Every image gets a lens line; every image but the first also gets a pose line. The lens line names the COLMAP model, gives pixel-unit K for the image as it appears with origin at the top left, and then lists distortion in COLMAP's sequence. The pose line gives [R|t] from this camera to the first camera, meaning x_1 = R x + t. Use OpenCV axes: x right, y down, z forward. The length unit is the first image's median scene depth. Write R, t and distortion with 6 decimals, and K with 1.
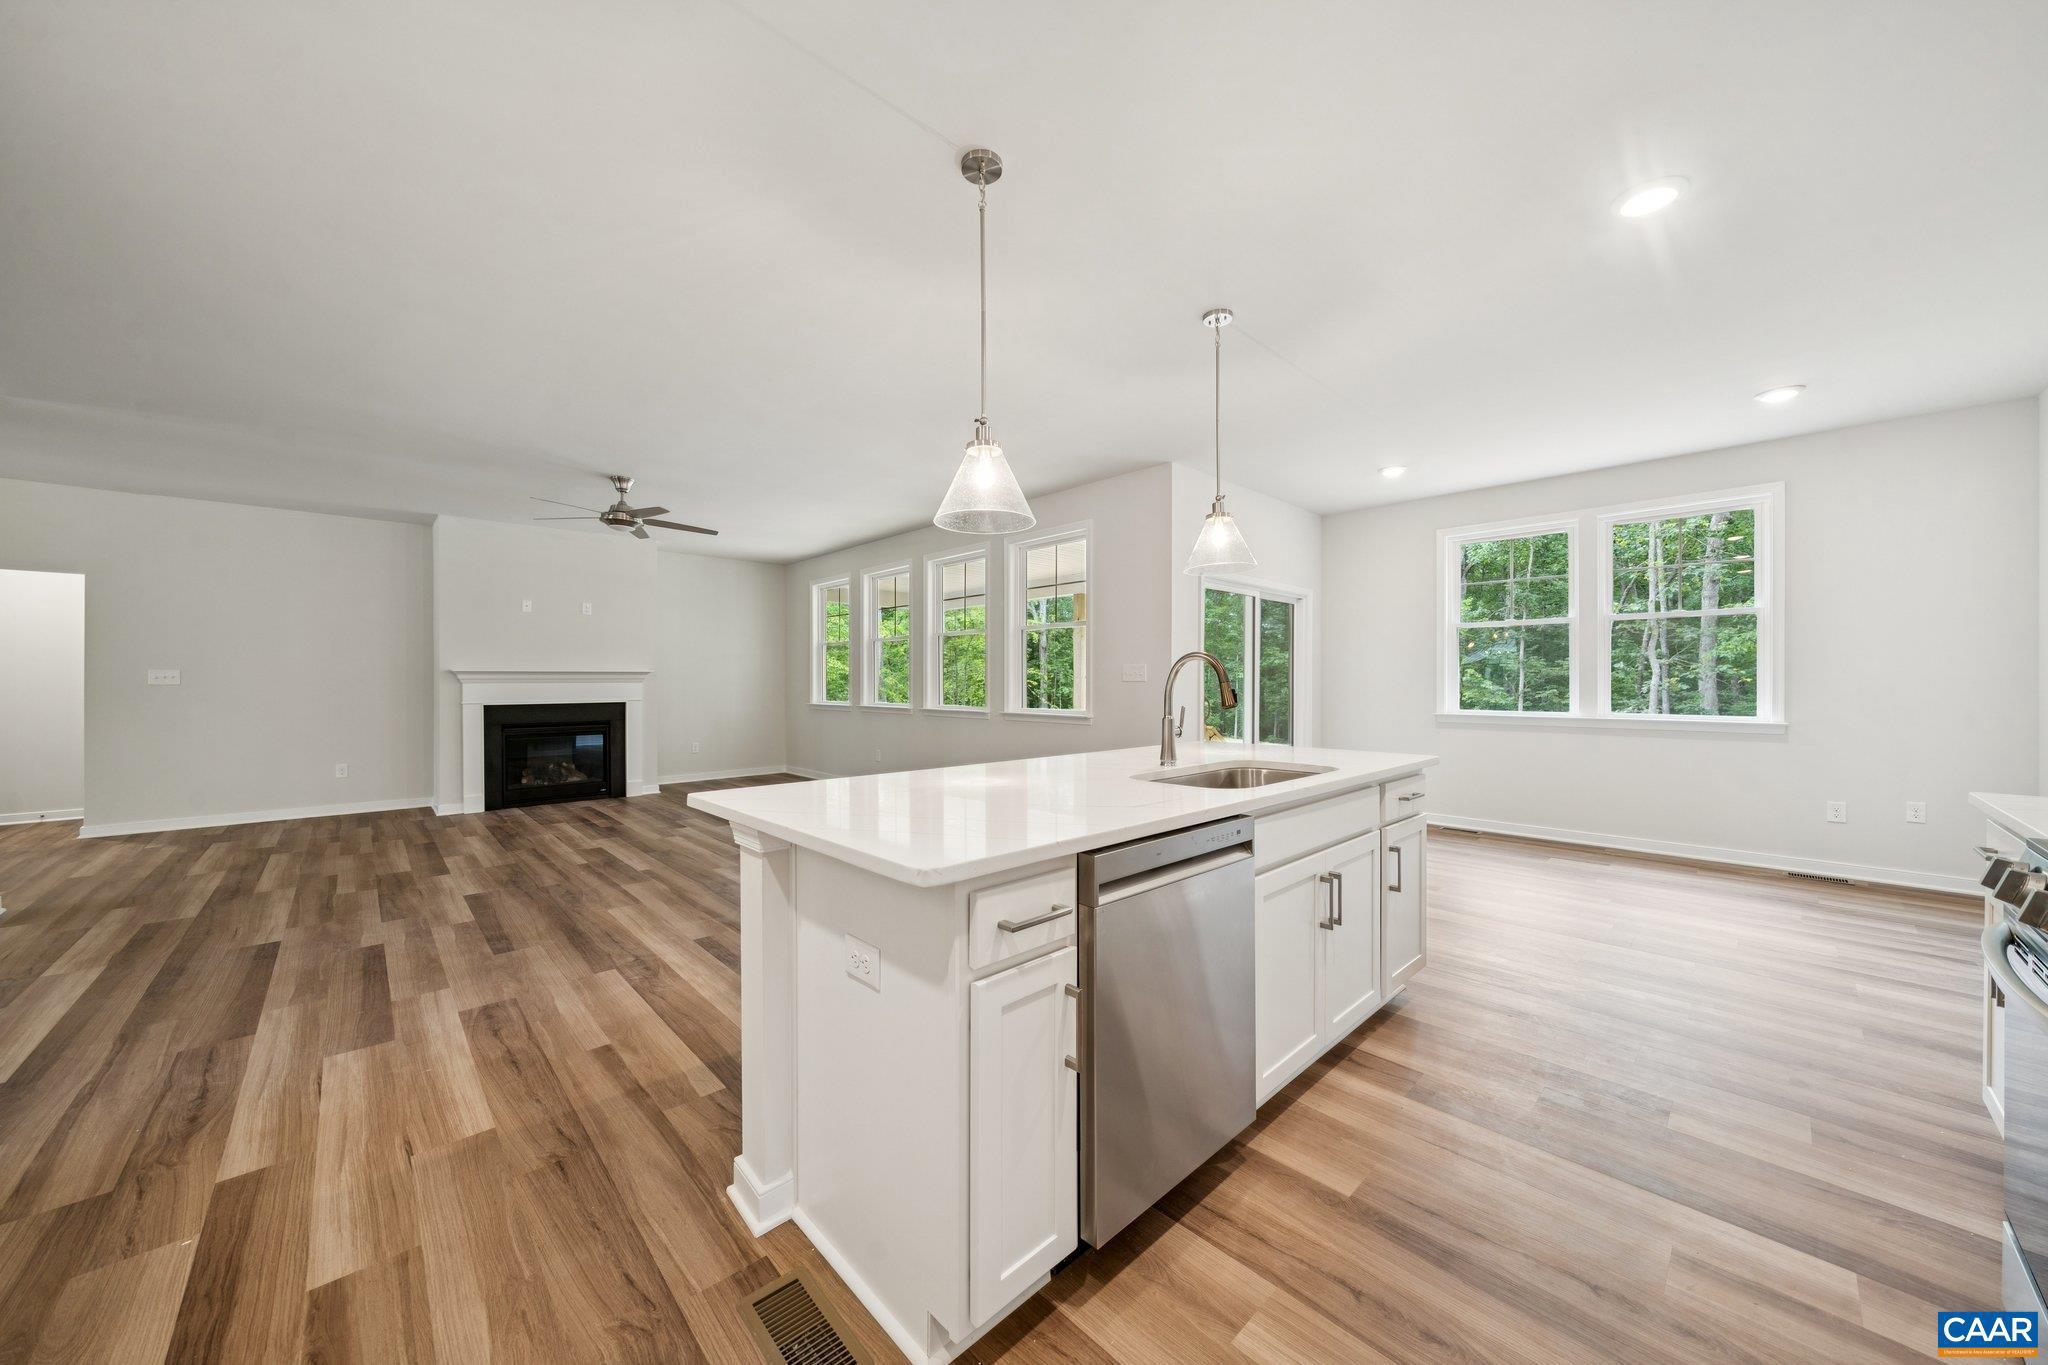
lens RADIAL K [[715.7, 0, 1018.1], [0, 715.7, 679.0], [0, 0, 1]] dist [-0.006061, -0.000118]
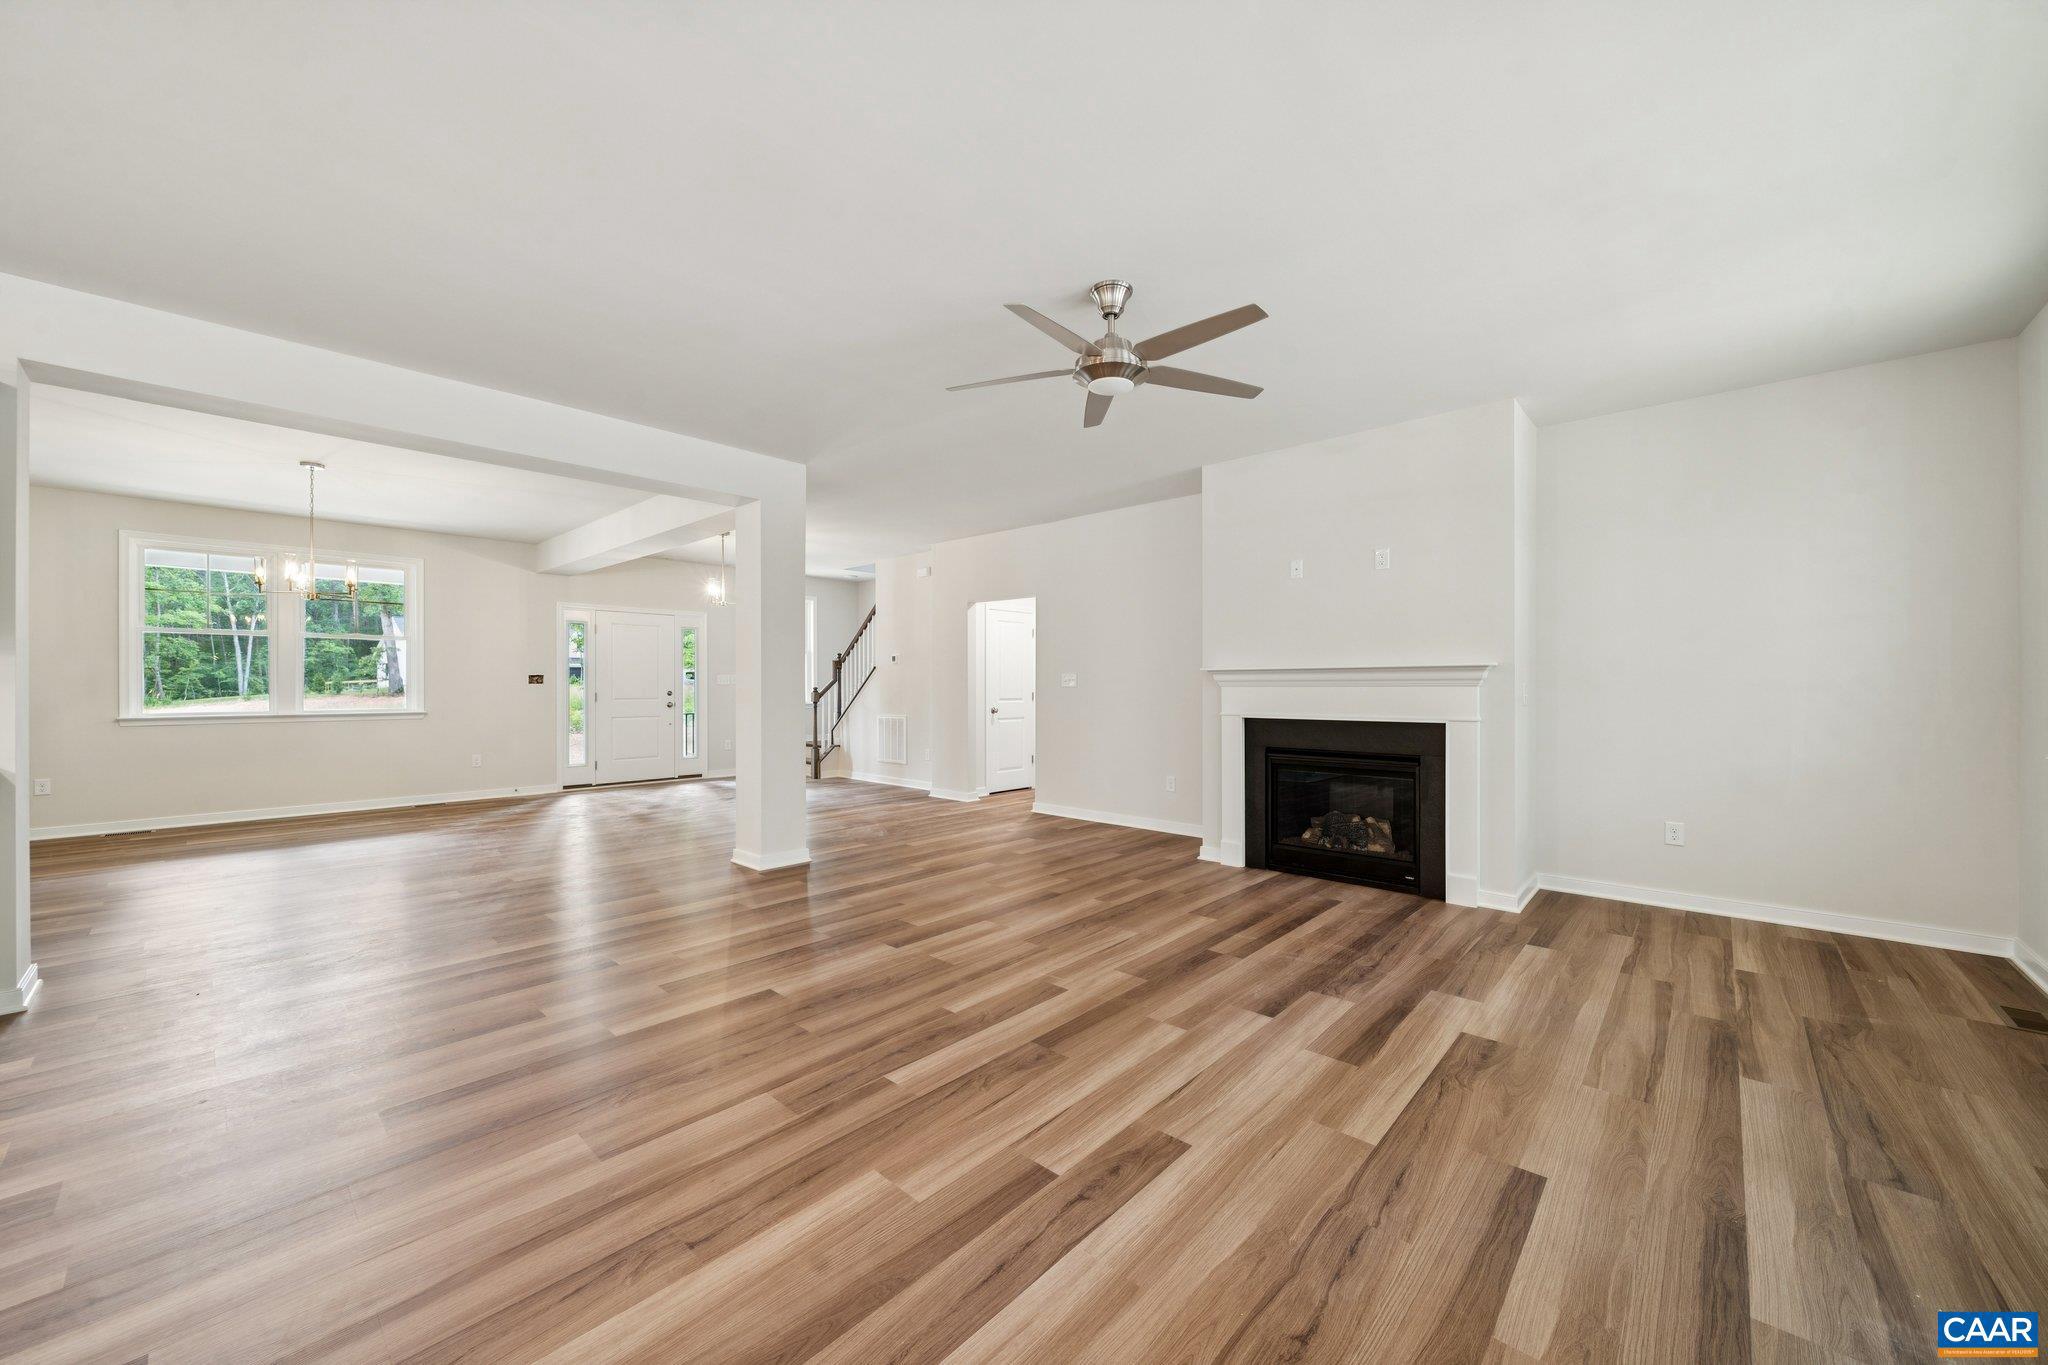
lens RADIAL K [[763.3, 0, 1015.4], [0, 763.3, 687.0], [0, 0, 1]] dist [0.001357, 0.000128]
pose [[0.071449, -0.001906, -0.997442, -0.007842], [0.001334, 0.999997, -0.001815, 0.007017], [0.997443, -0.001201, 0.071451, 0.691406]]
